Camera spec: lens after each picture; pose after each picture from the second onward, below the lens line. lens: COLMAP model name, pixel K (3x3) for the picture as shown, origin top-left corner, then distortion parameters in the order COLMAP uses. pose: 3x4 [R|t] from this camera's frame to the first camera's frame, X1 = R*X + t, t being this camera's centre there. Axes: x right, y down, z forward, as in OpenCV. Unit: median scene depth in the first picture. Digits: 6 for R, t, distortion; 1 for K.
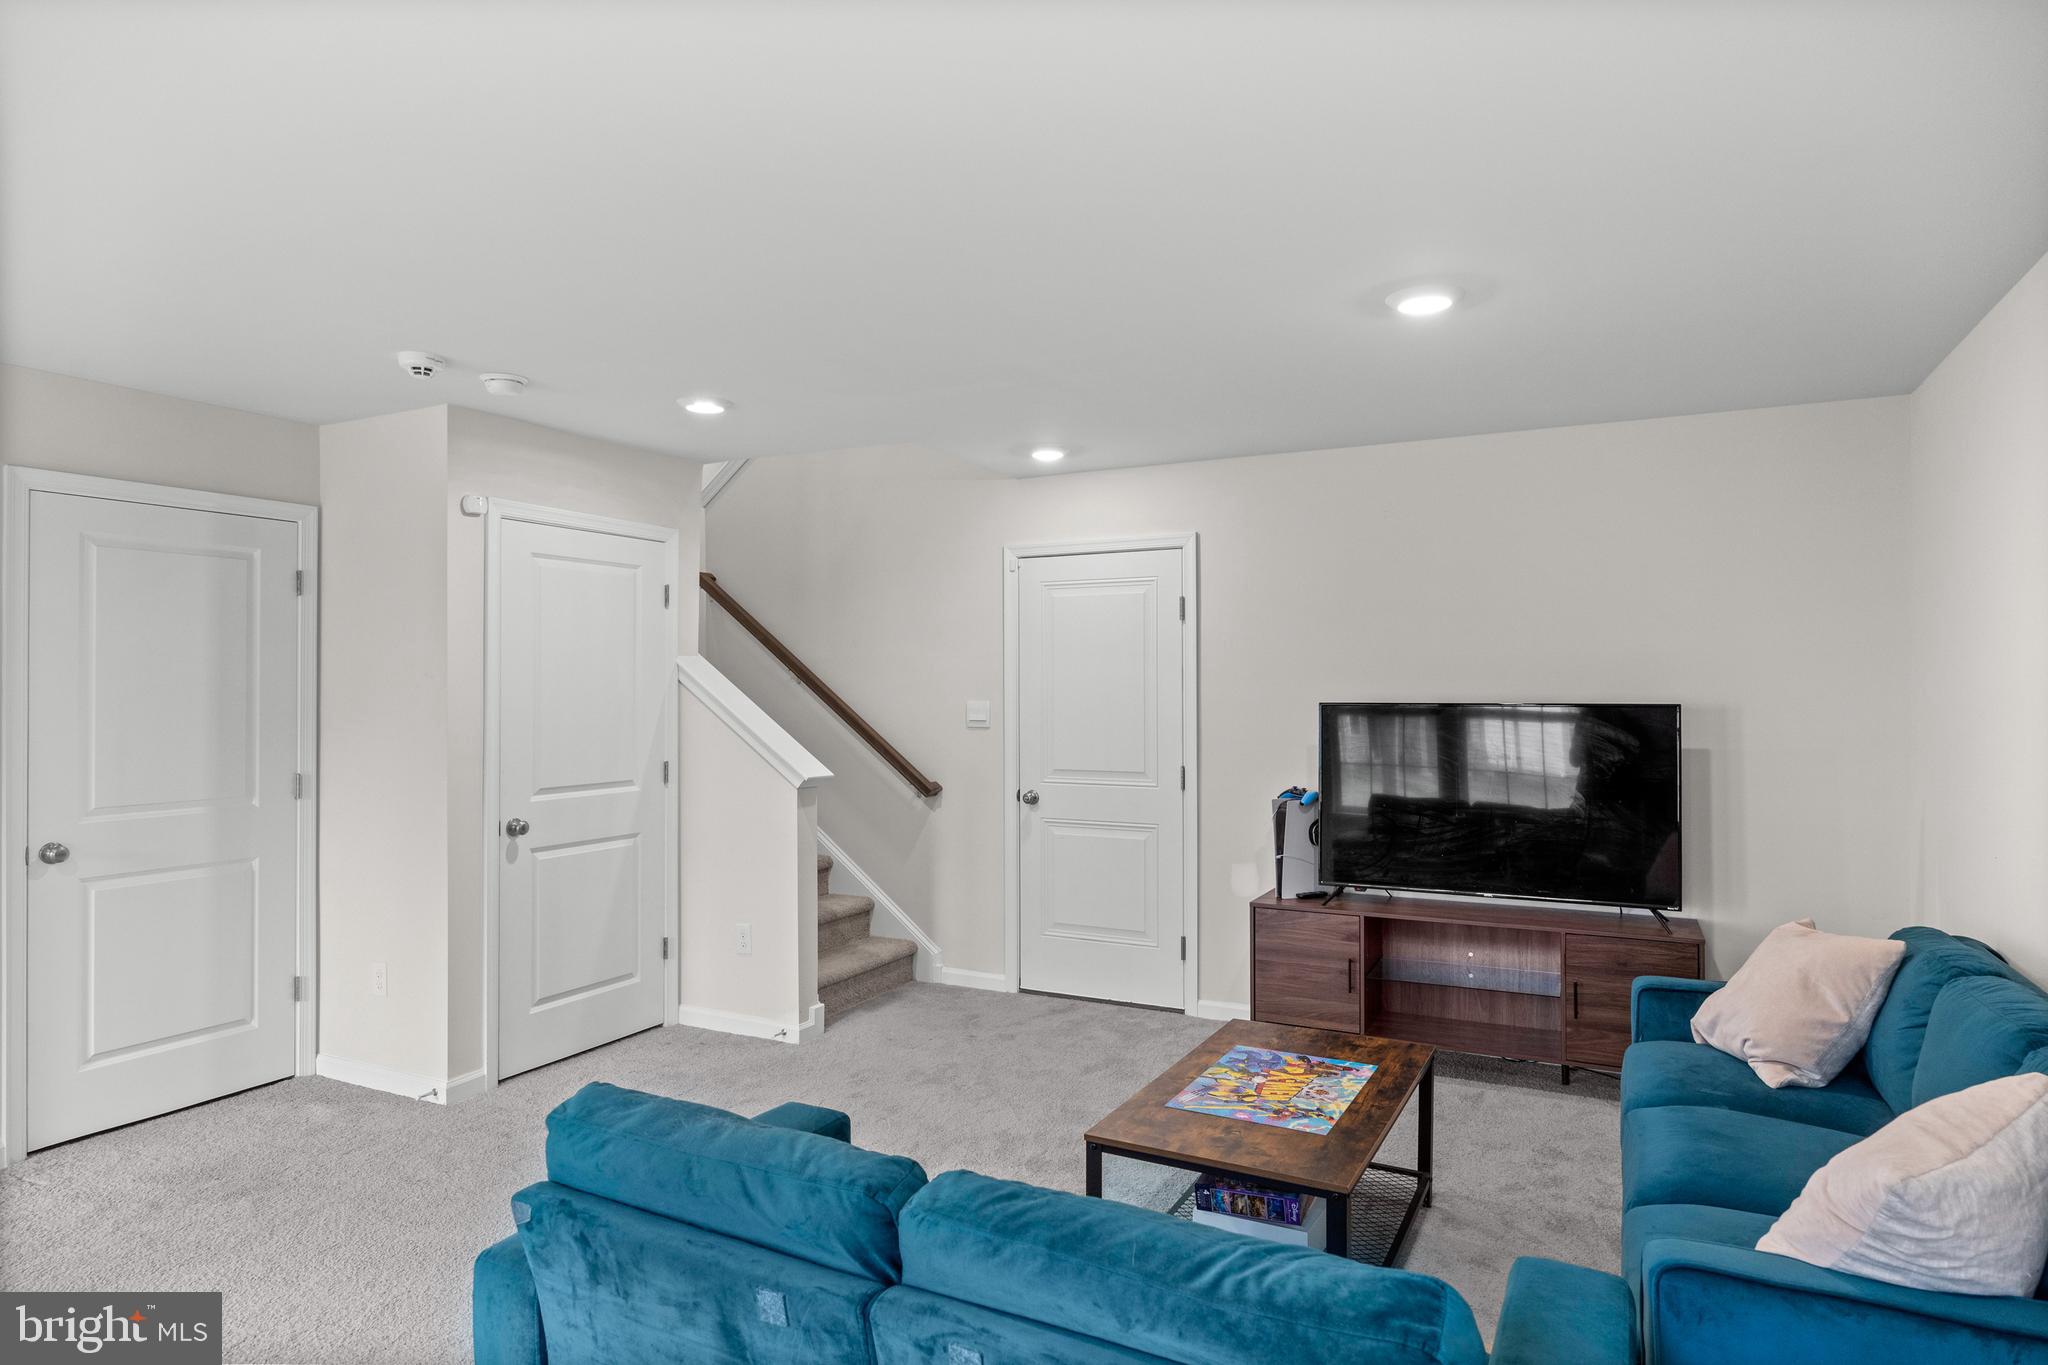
lens RADIAL K [[1165.2, 0, 1017.8], [0, 1165.2, 675.7], [0, 0, 1]] dist [-0.016276, -0.000138]
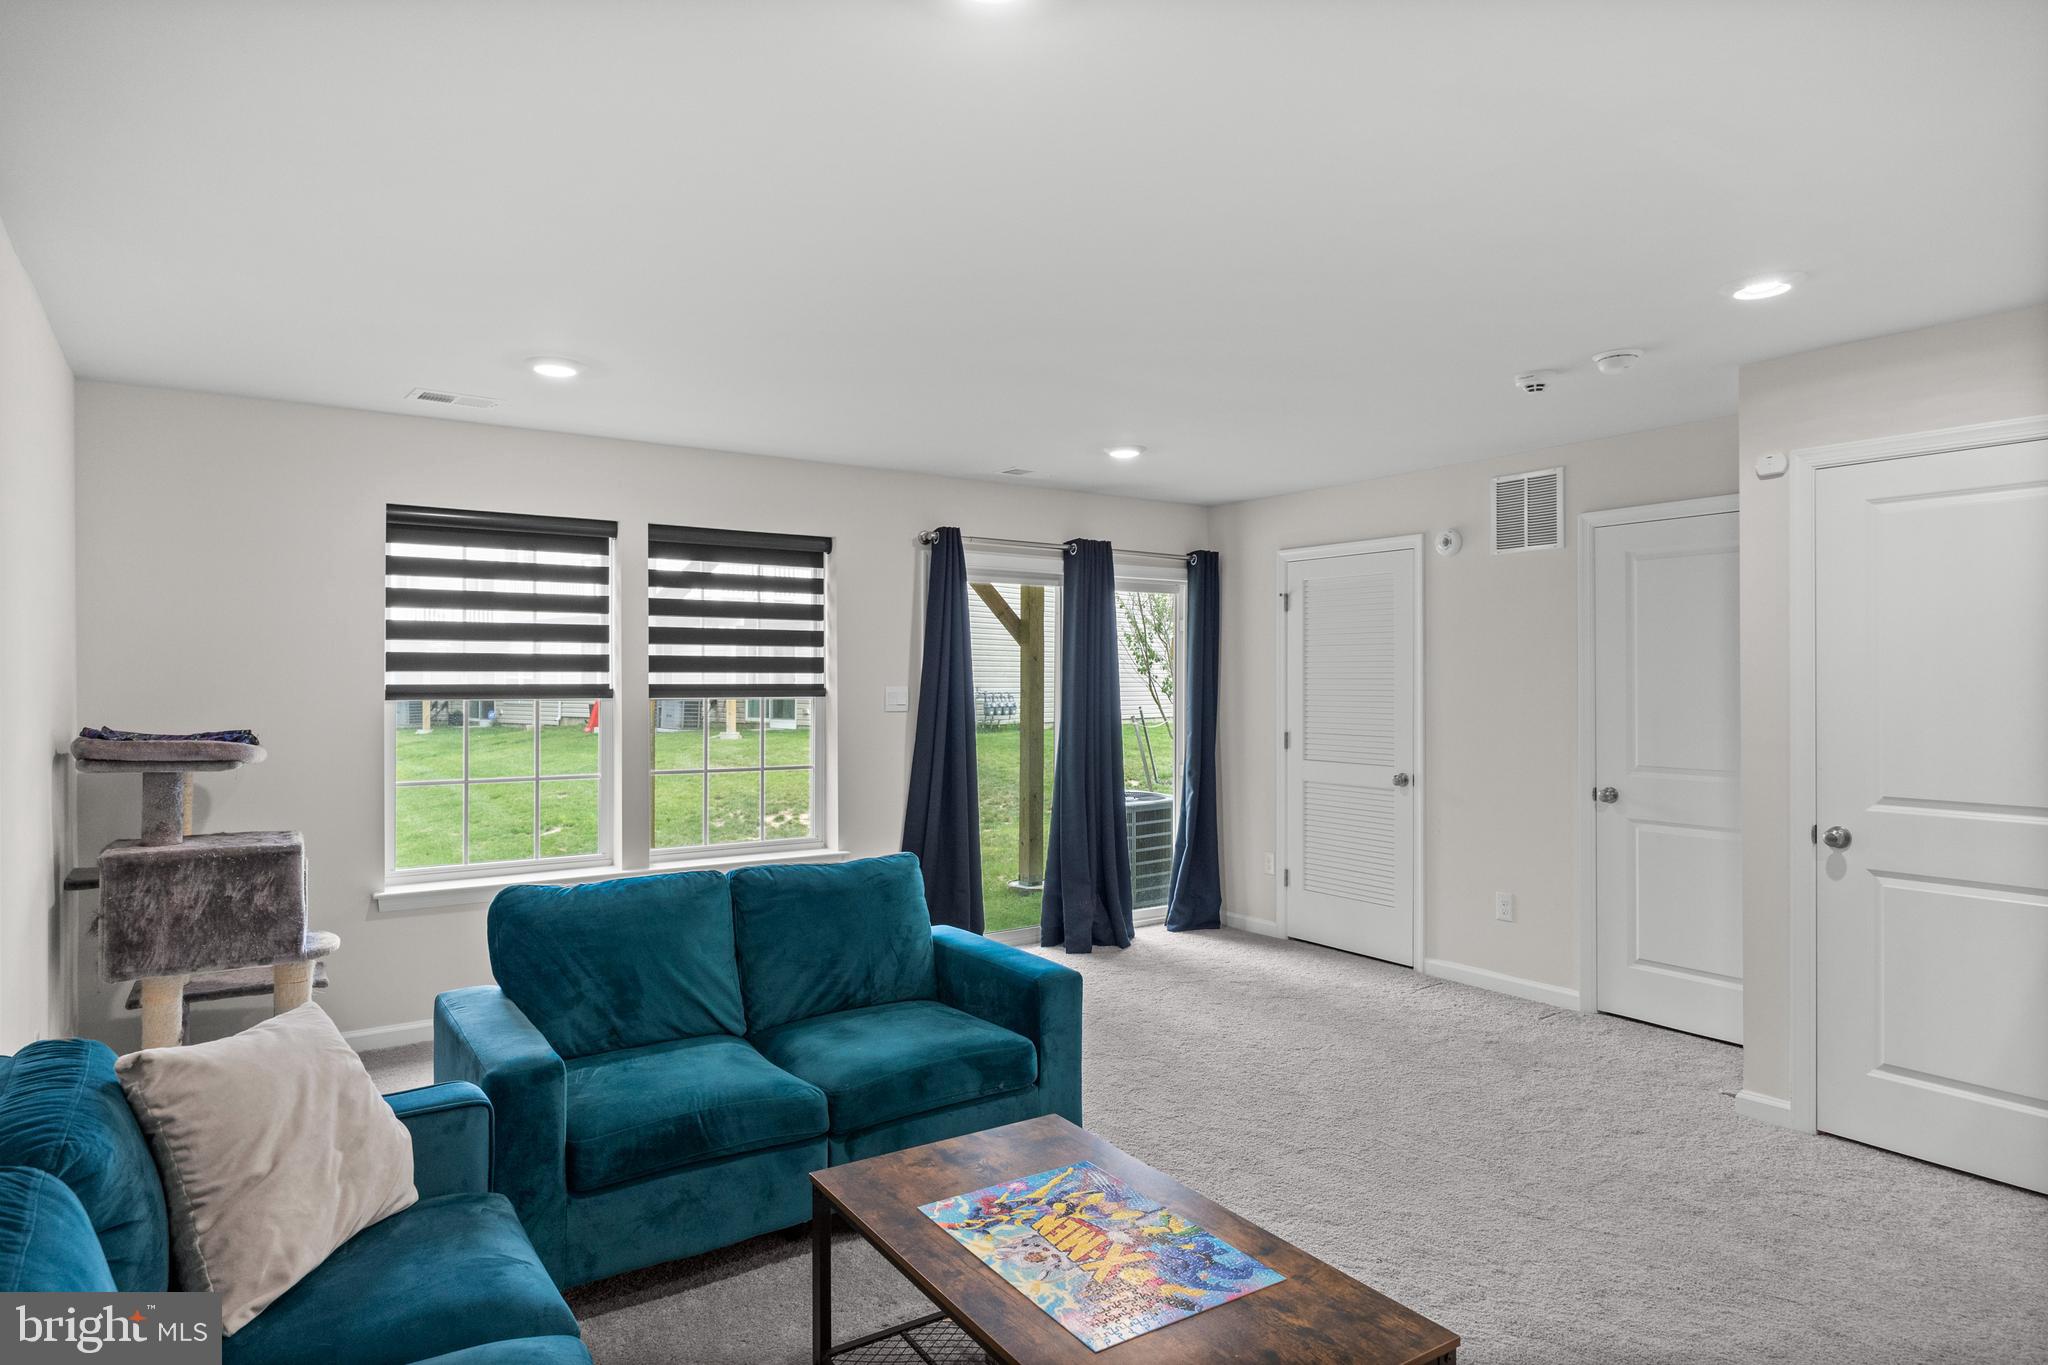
lens RADIAL K [[1165.2, 0, 1017.8], [0, 1165.2, 675.7], [0, 0, 1]] dist [-0.016276, -0.000138]
pose [[-0.466027, 0.000605, -0.884770, 0.809368], [0.006302, 0.999977, -0.002635, 0.017186], [0.884748, -0.006804, -0.466020, 1.220177]]
